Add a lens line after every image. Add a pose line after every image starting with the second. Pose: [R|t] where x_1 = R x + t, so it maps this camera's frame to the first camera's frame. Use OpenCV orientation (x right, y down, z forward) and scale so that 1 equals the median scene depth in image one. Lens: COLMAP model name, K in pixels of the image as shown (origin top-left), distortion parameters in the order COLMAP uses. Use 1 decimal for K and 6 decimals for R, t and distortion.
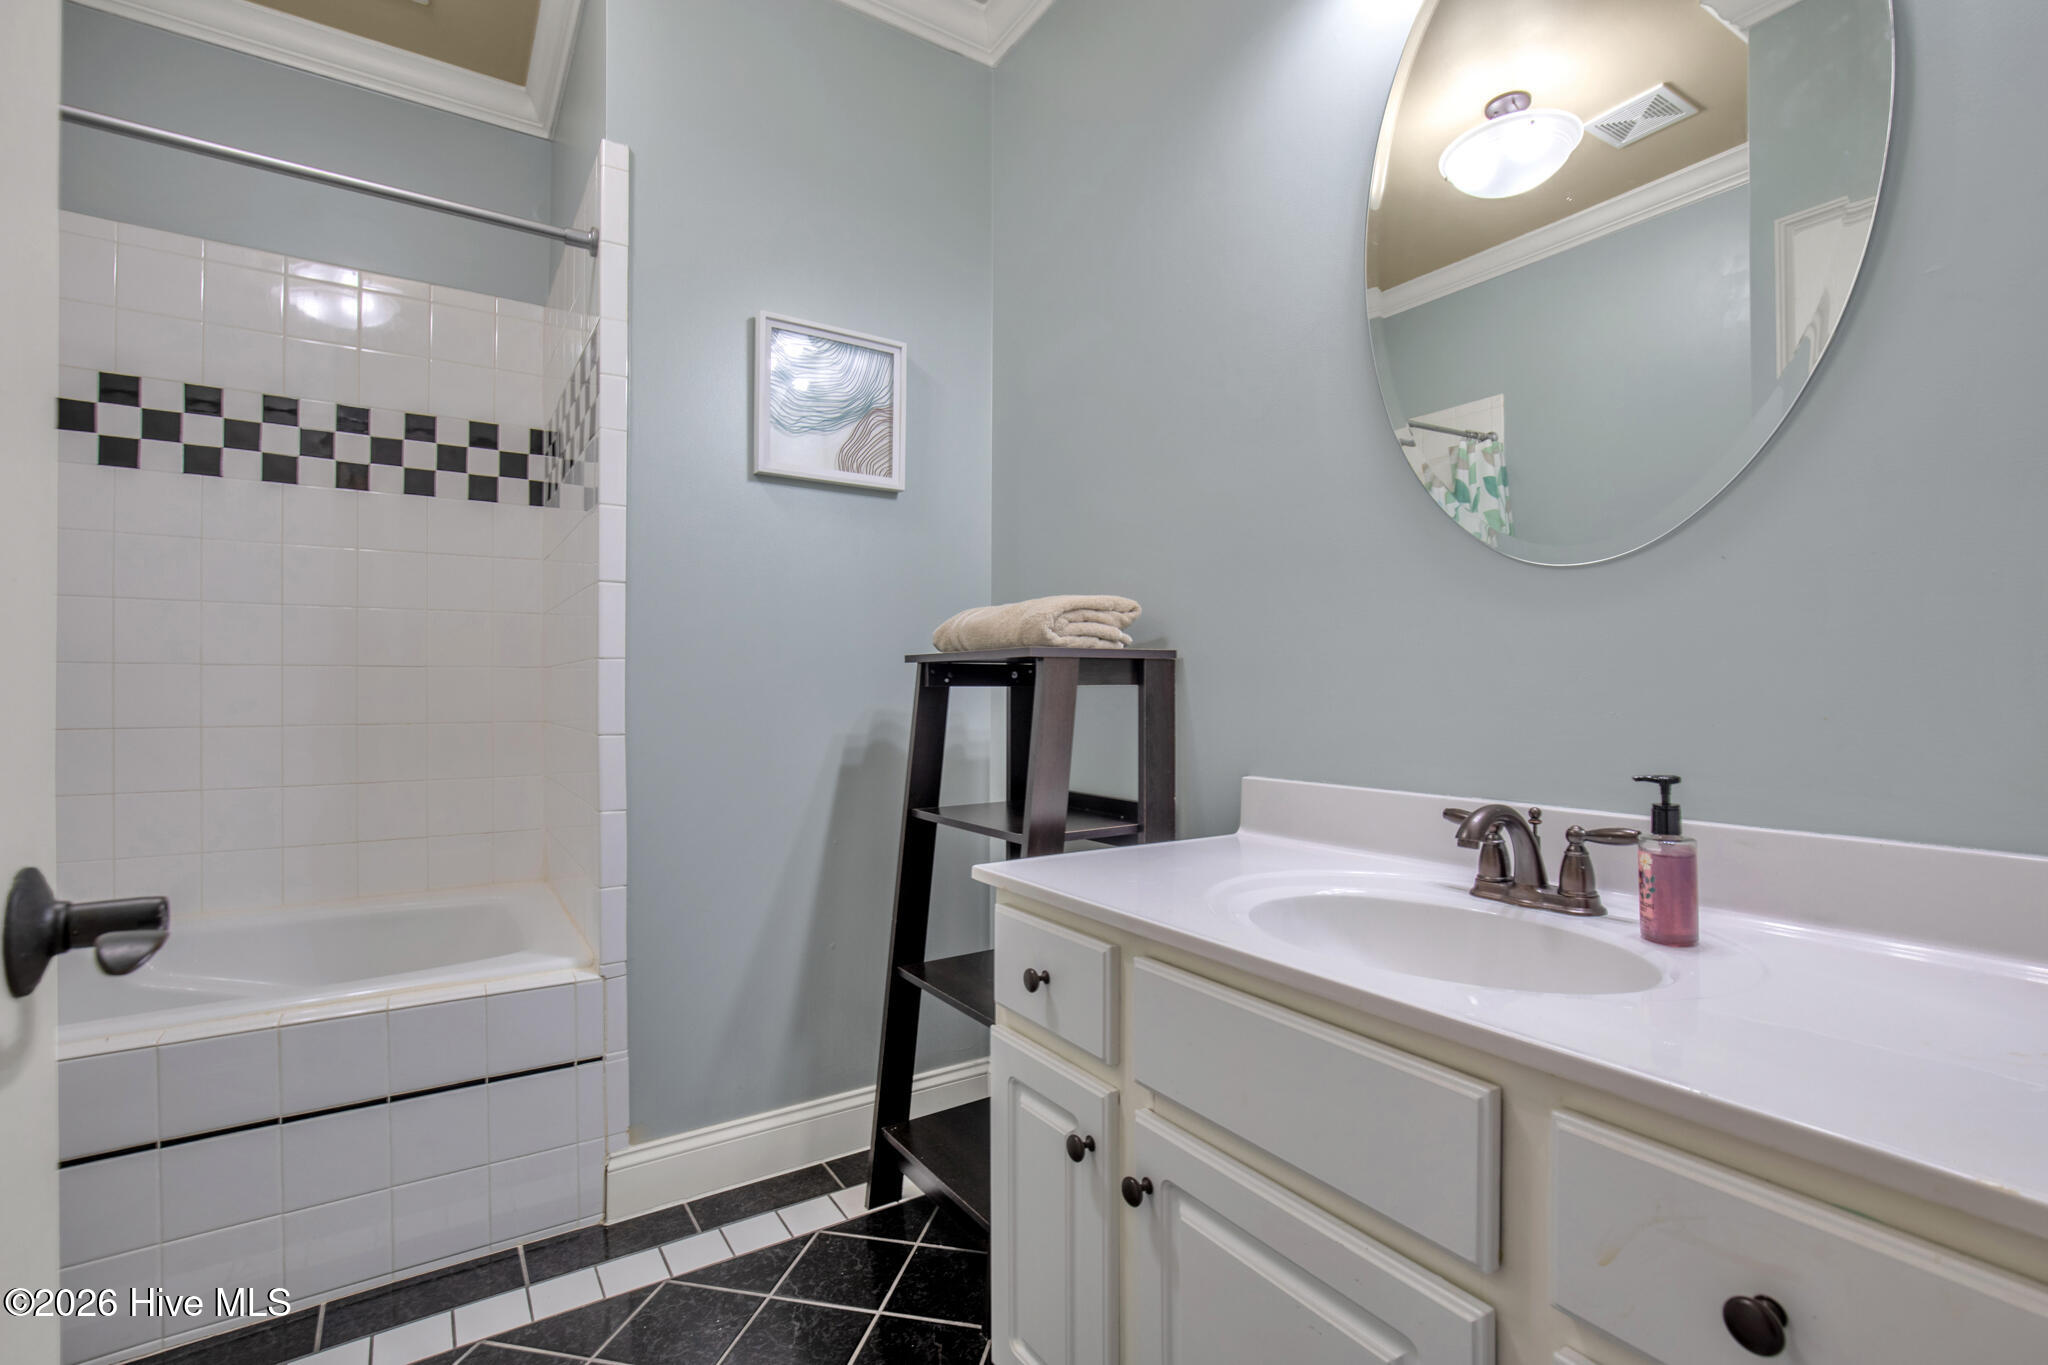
lens RADIAL K [[963.9, 0, 1037.7], [0, 963.9, 675.4], [0, 0, 1]] dist [0.000969, 0.000481]
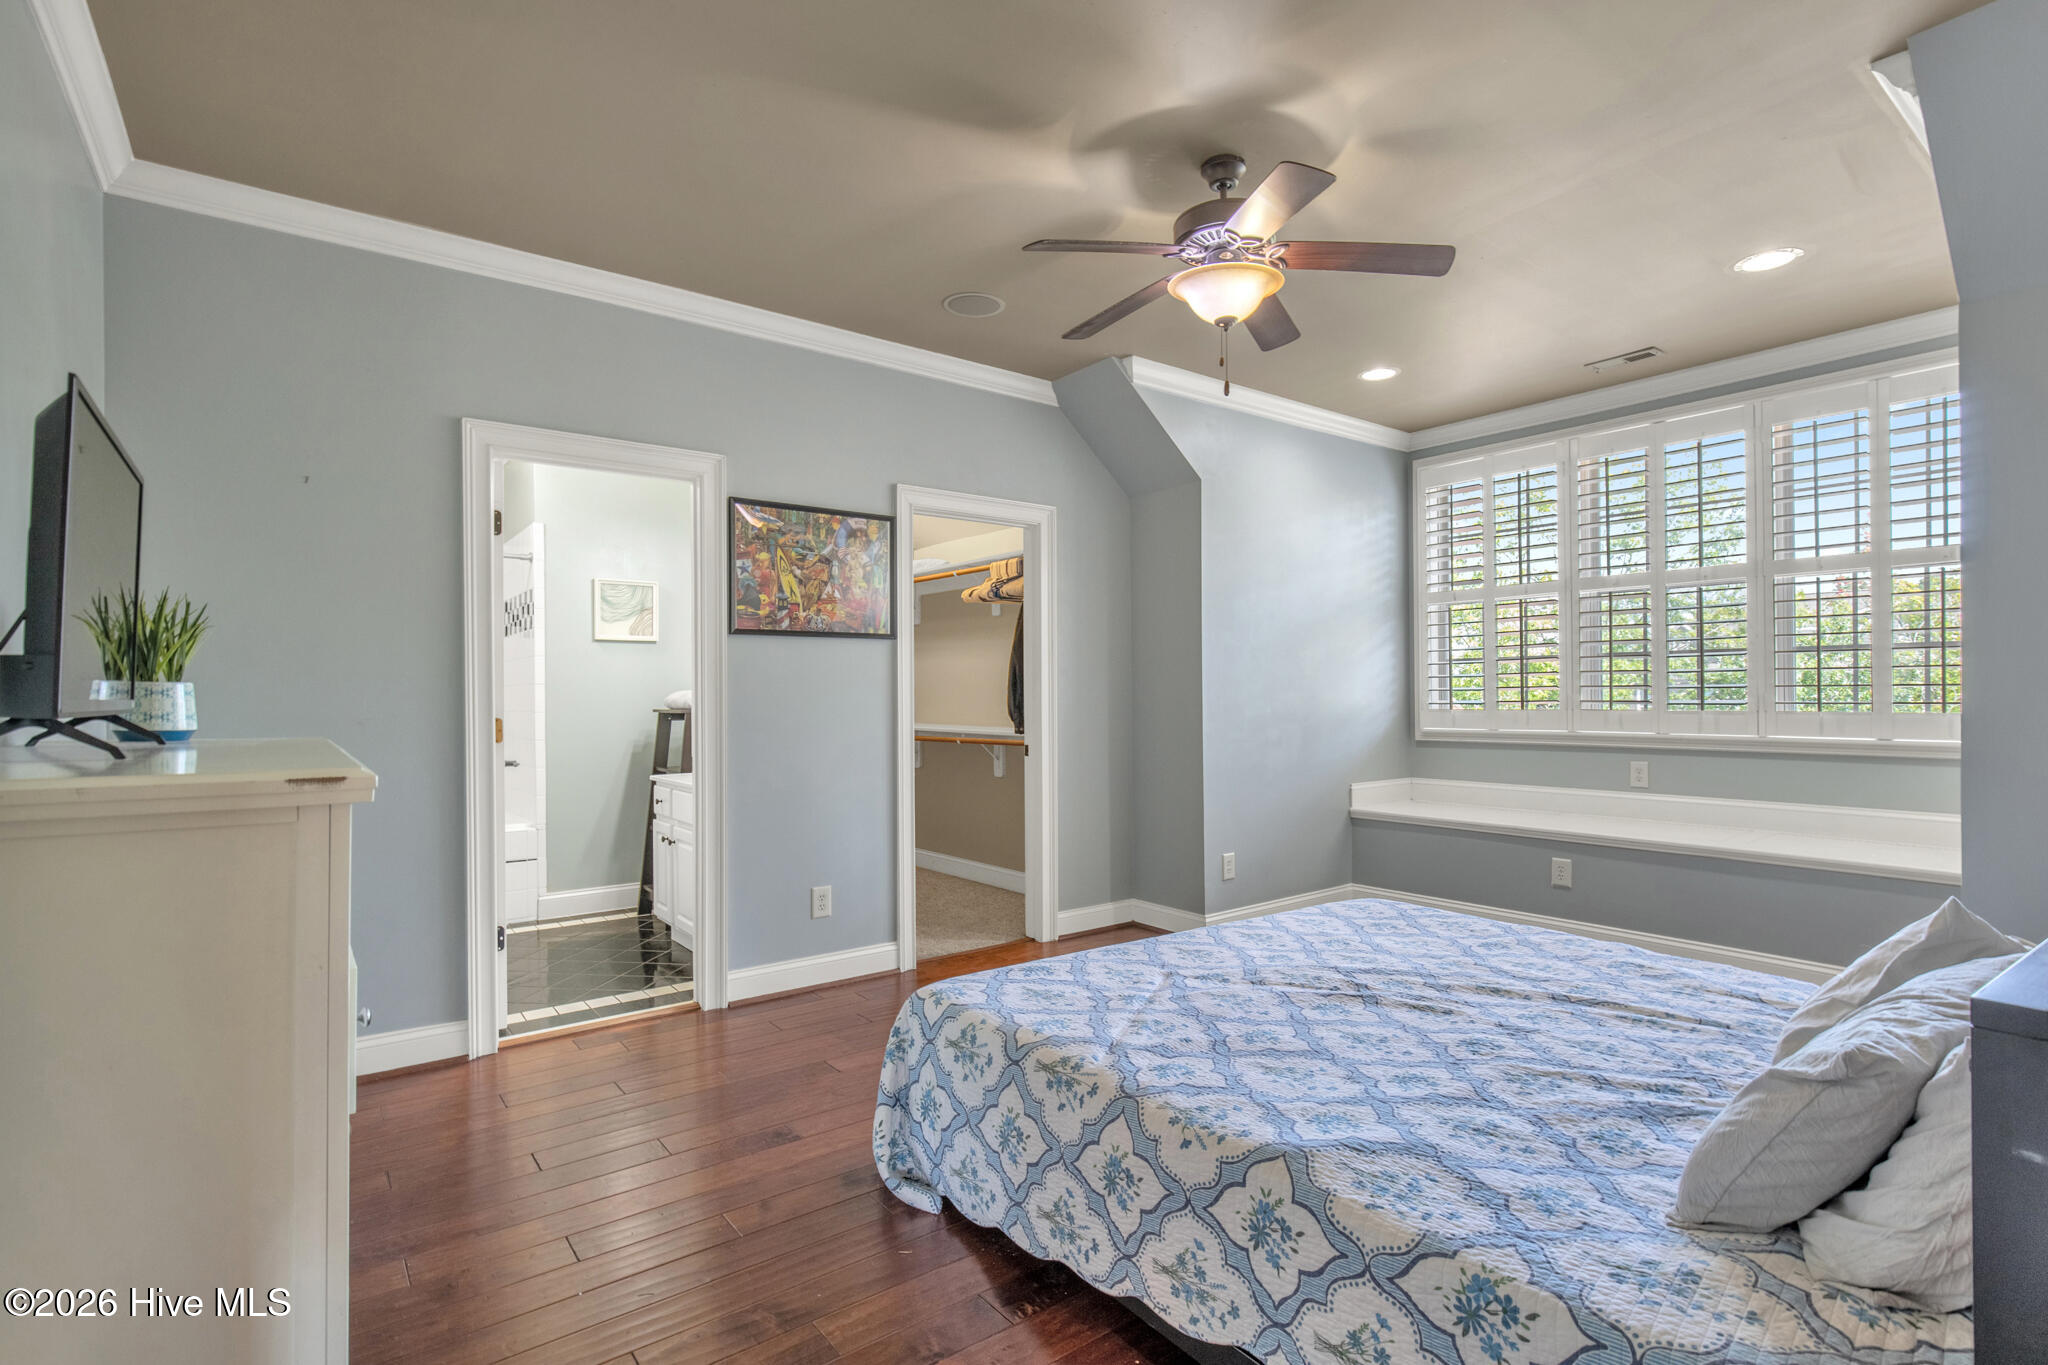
lens RADIAL K [[963.9, 0, 1010.4], [0, 963.9, 694.4], [0, 0, 1]] dist [0.000969, 0.000481]
pose [[0.997628, -0.010655, 0.067999, 0.676851], [0.011414, 0.999877, -0.010792, -0.021802], [-0.067876, 0.011542, 0.997627, -1.742091]]
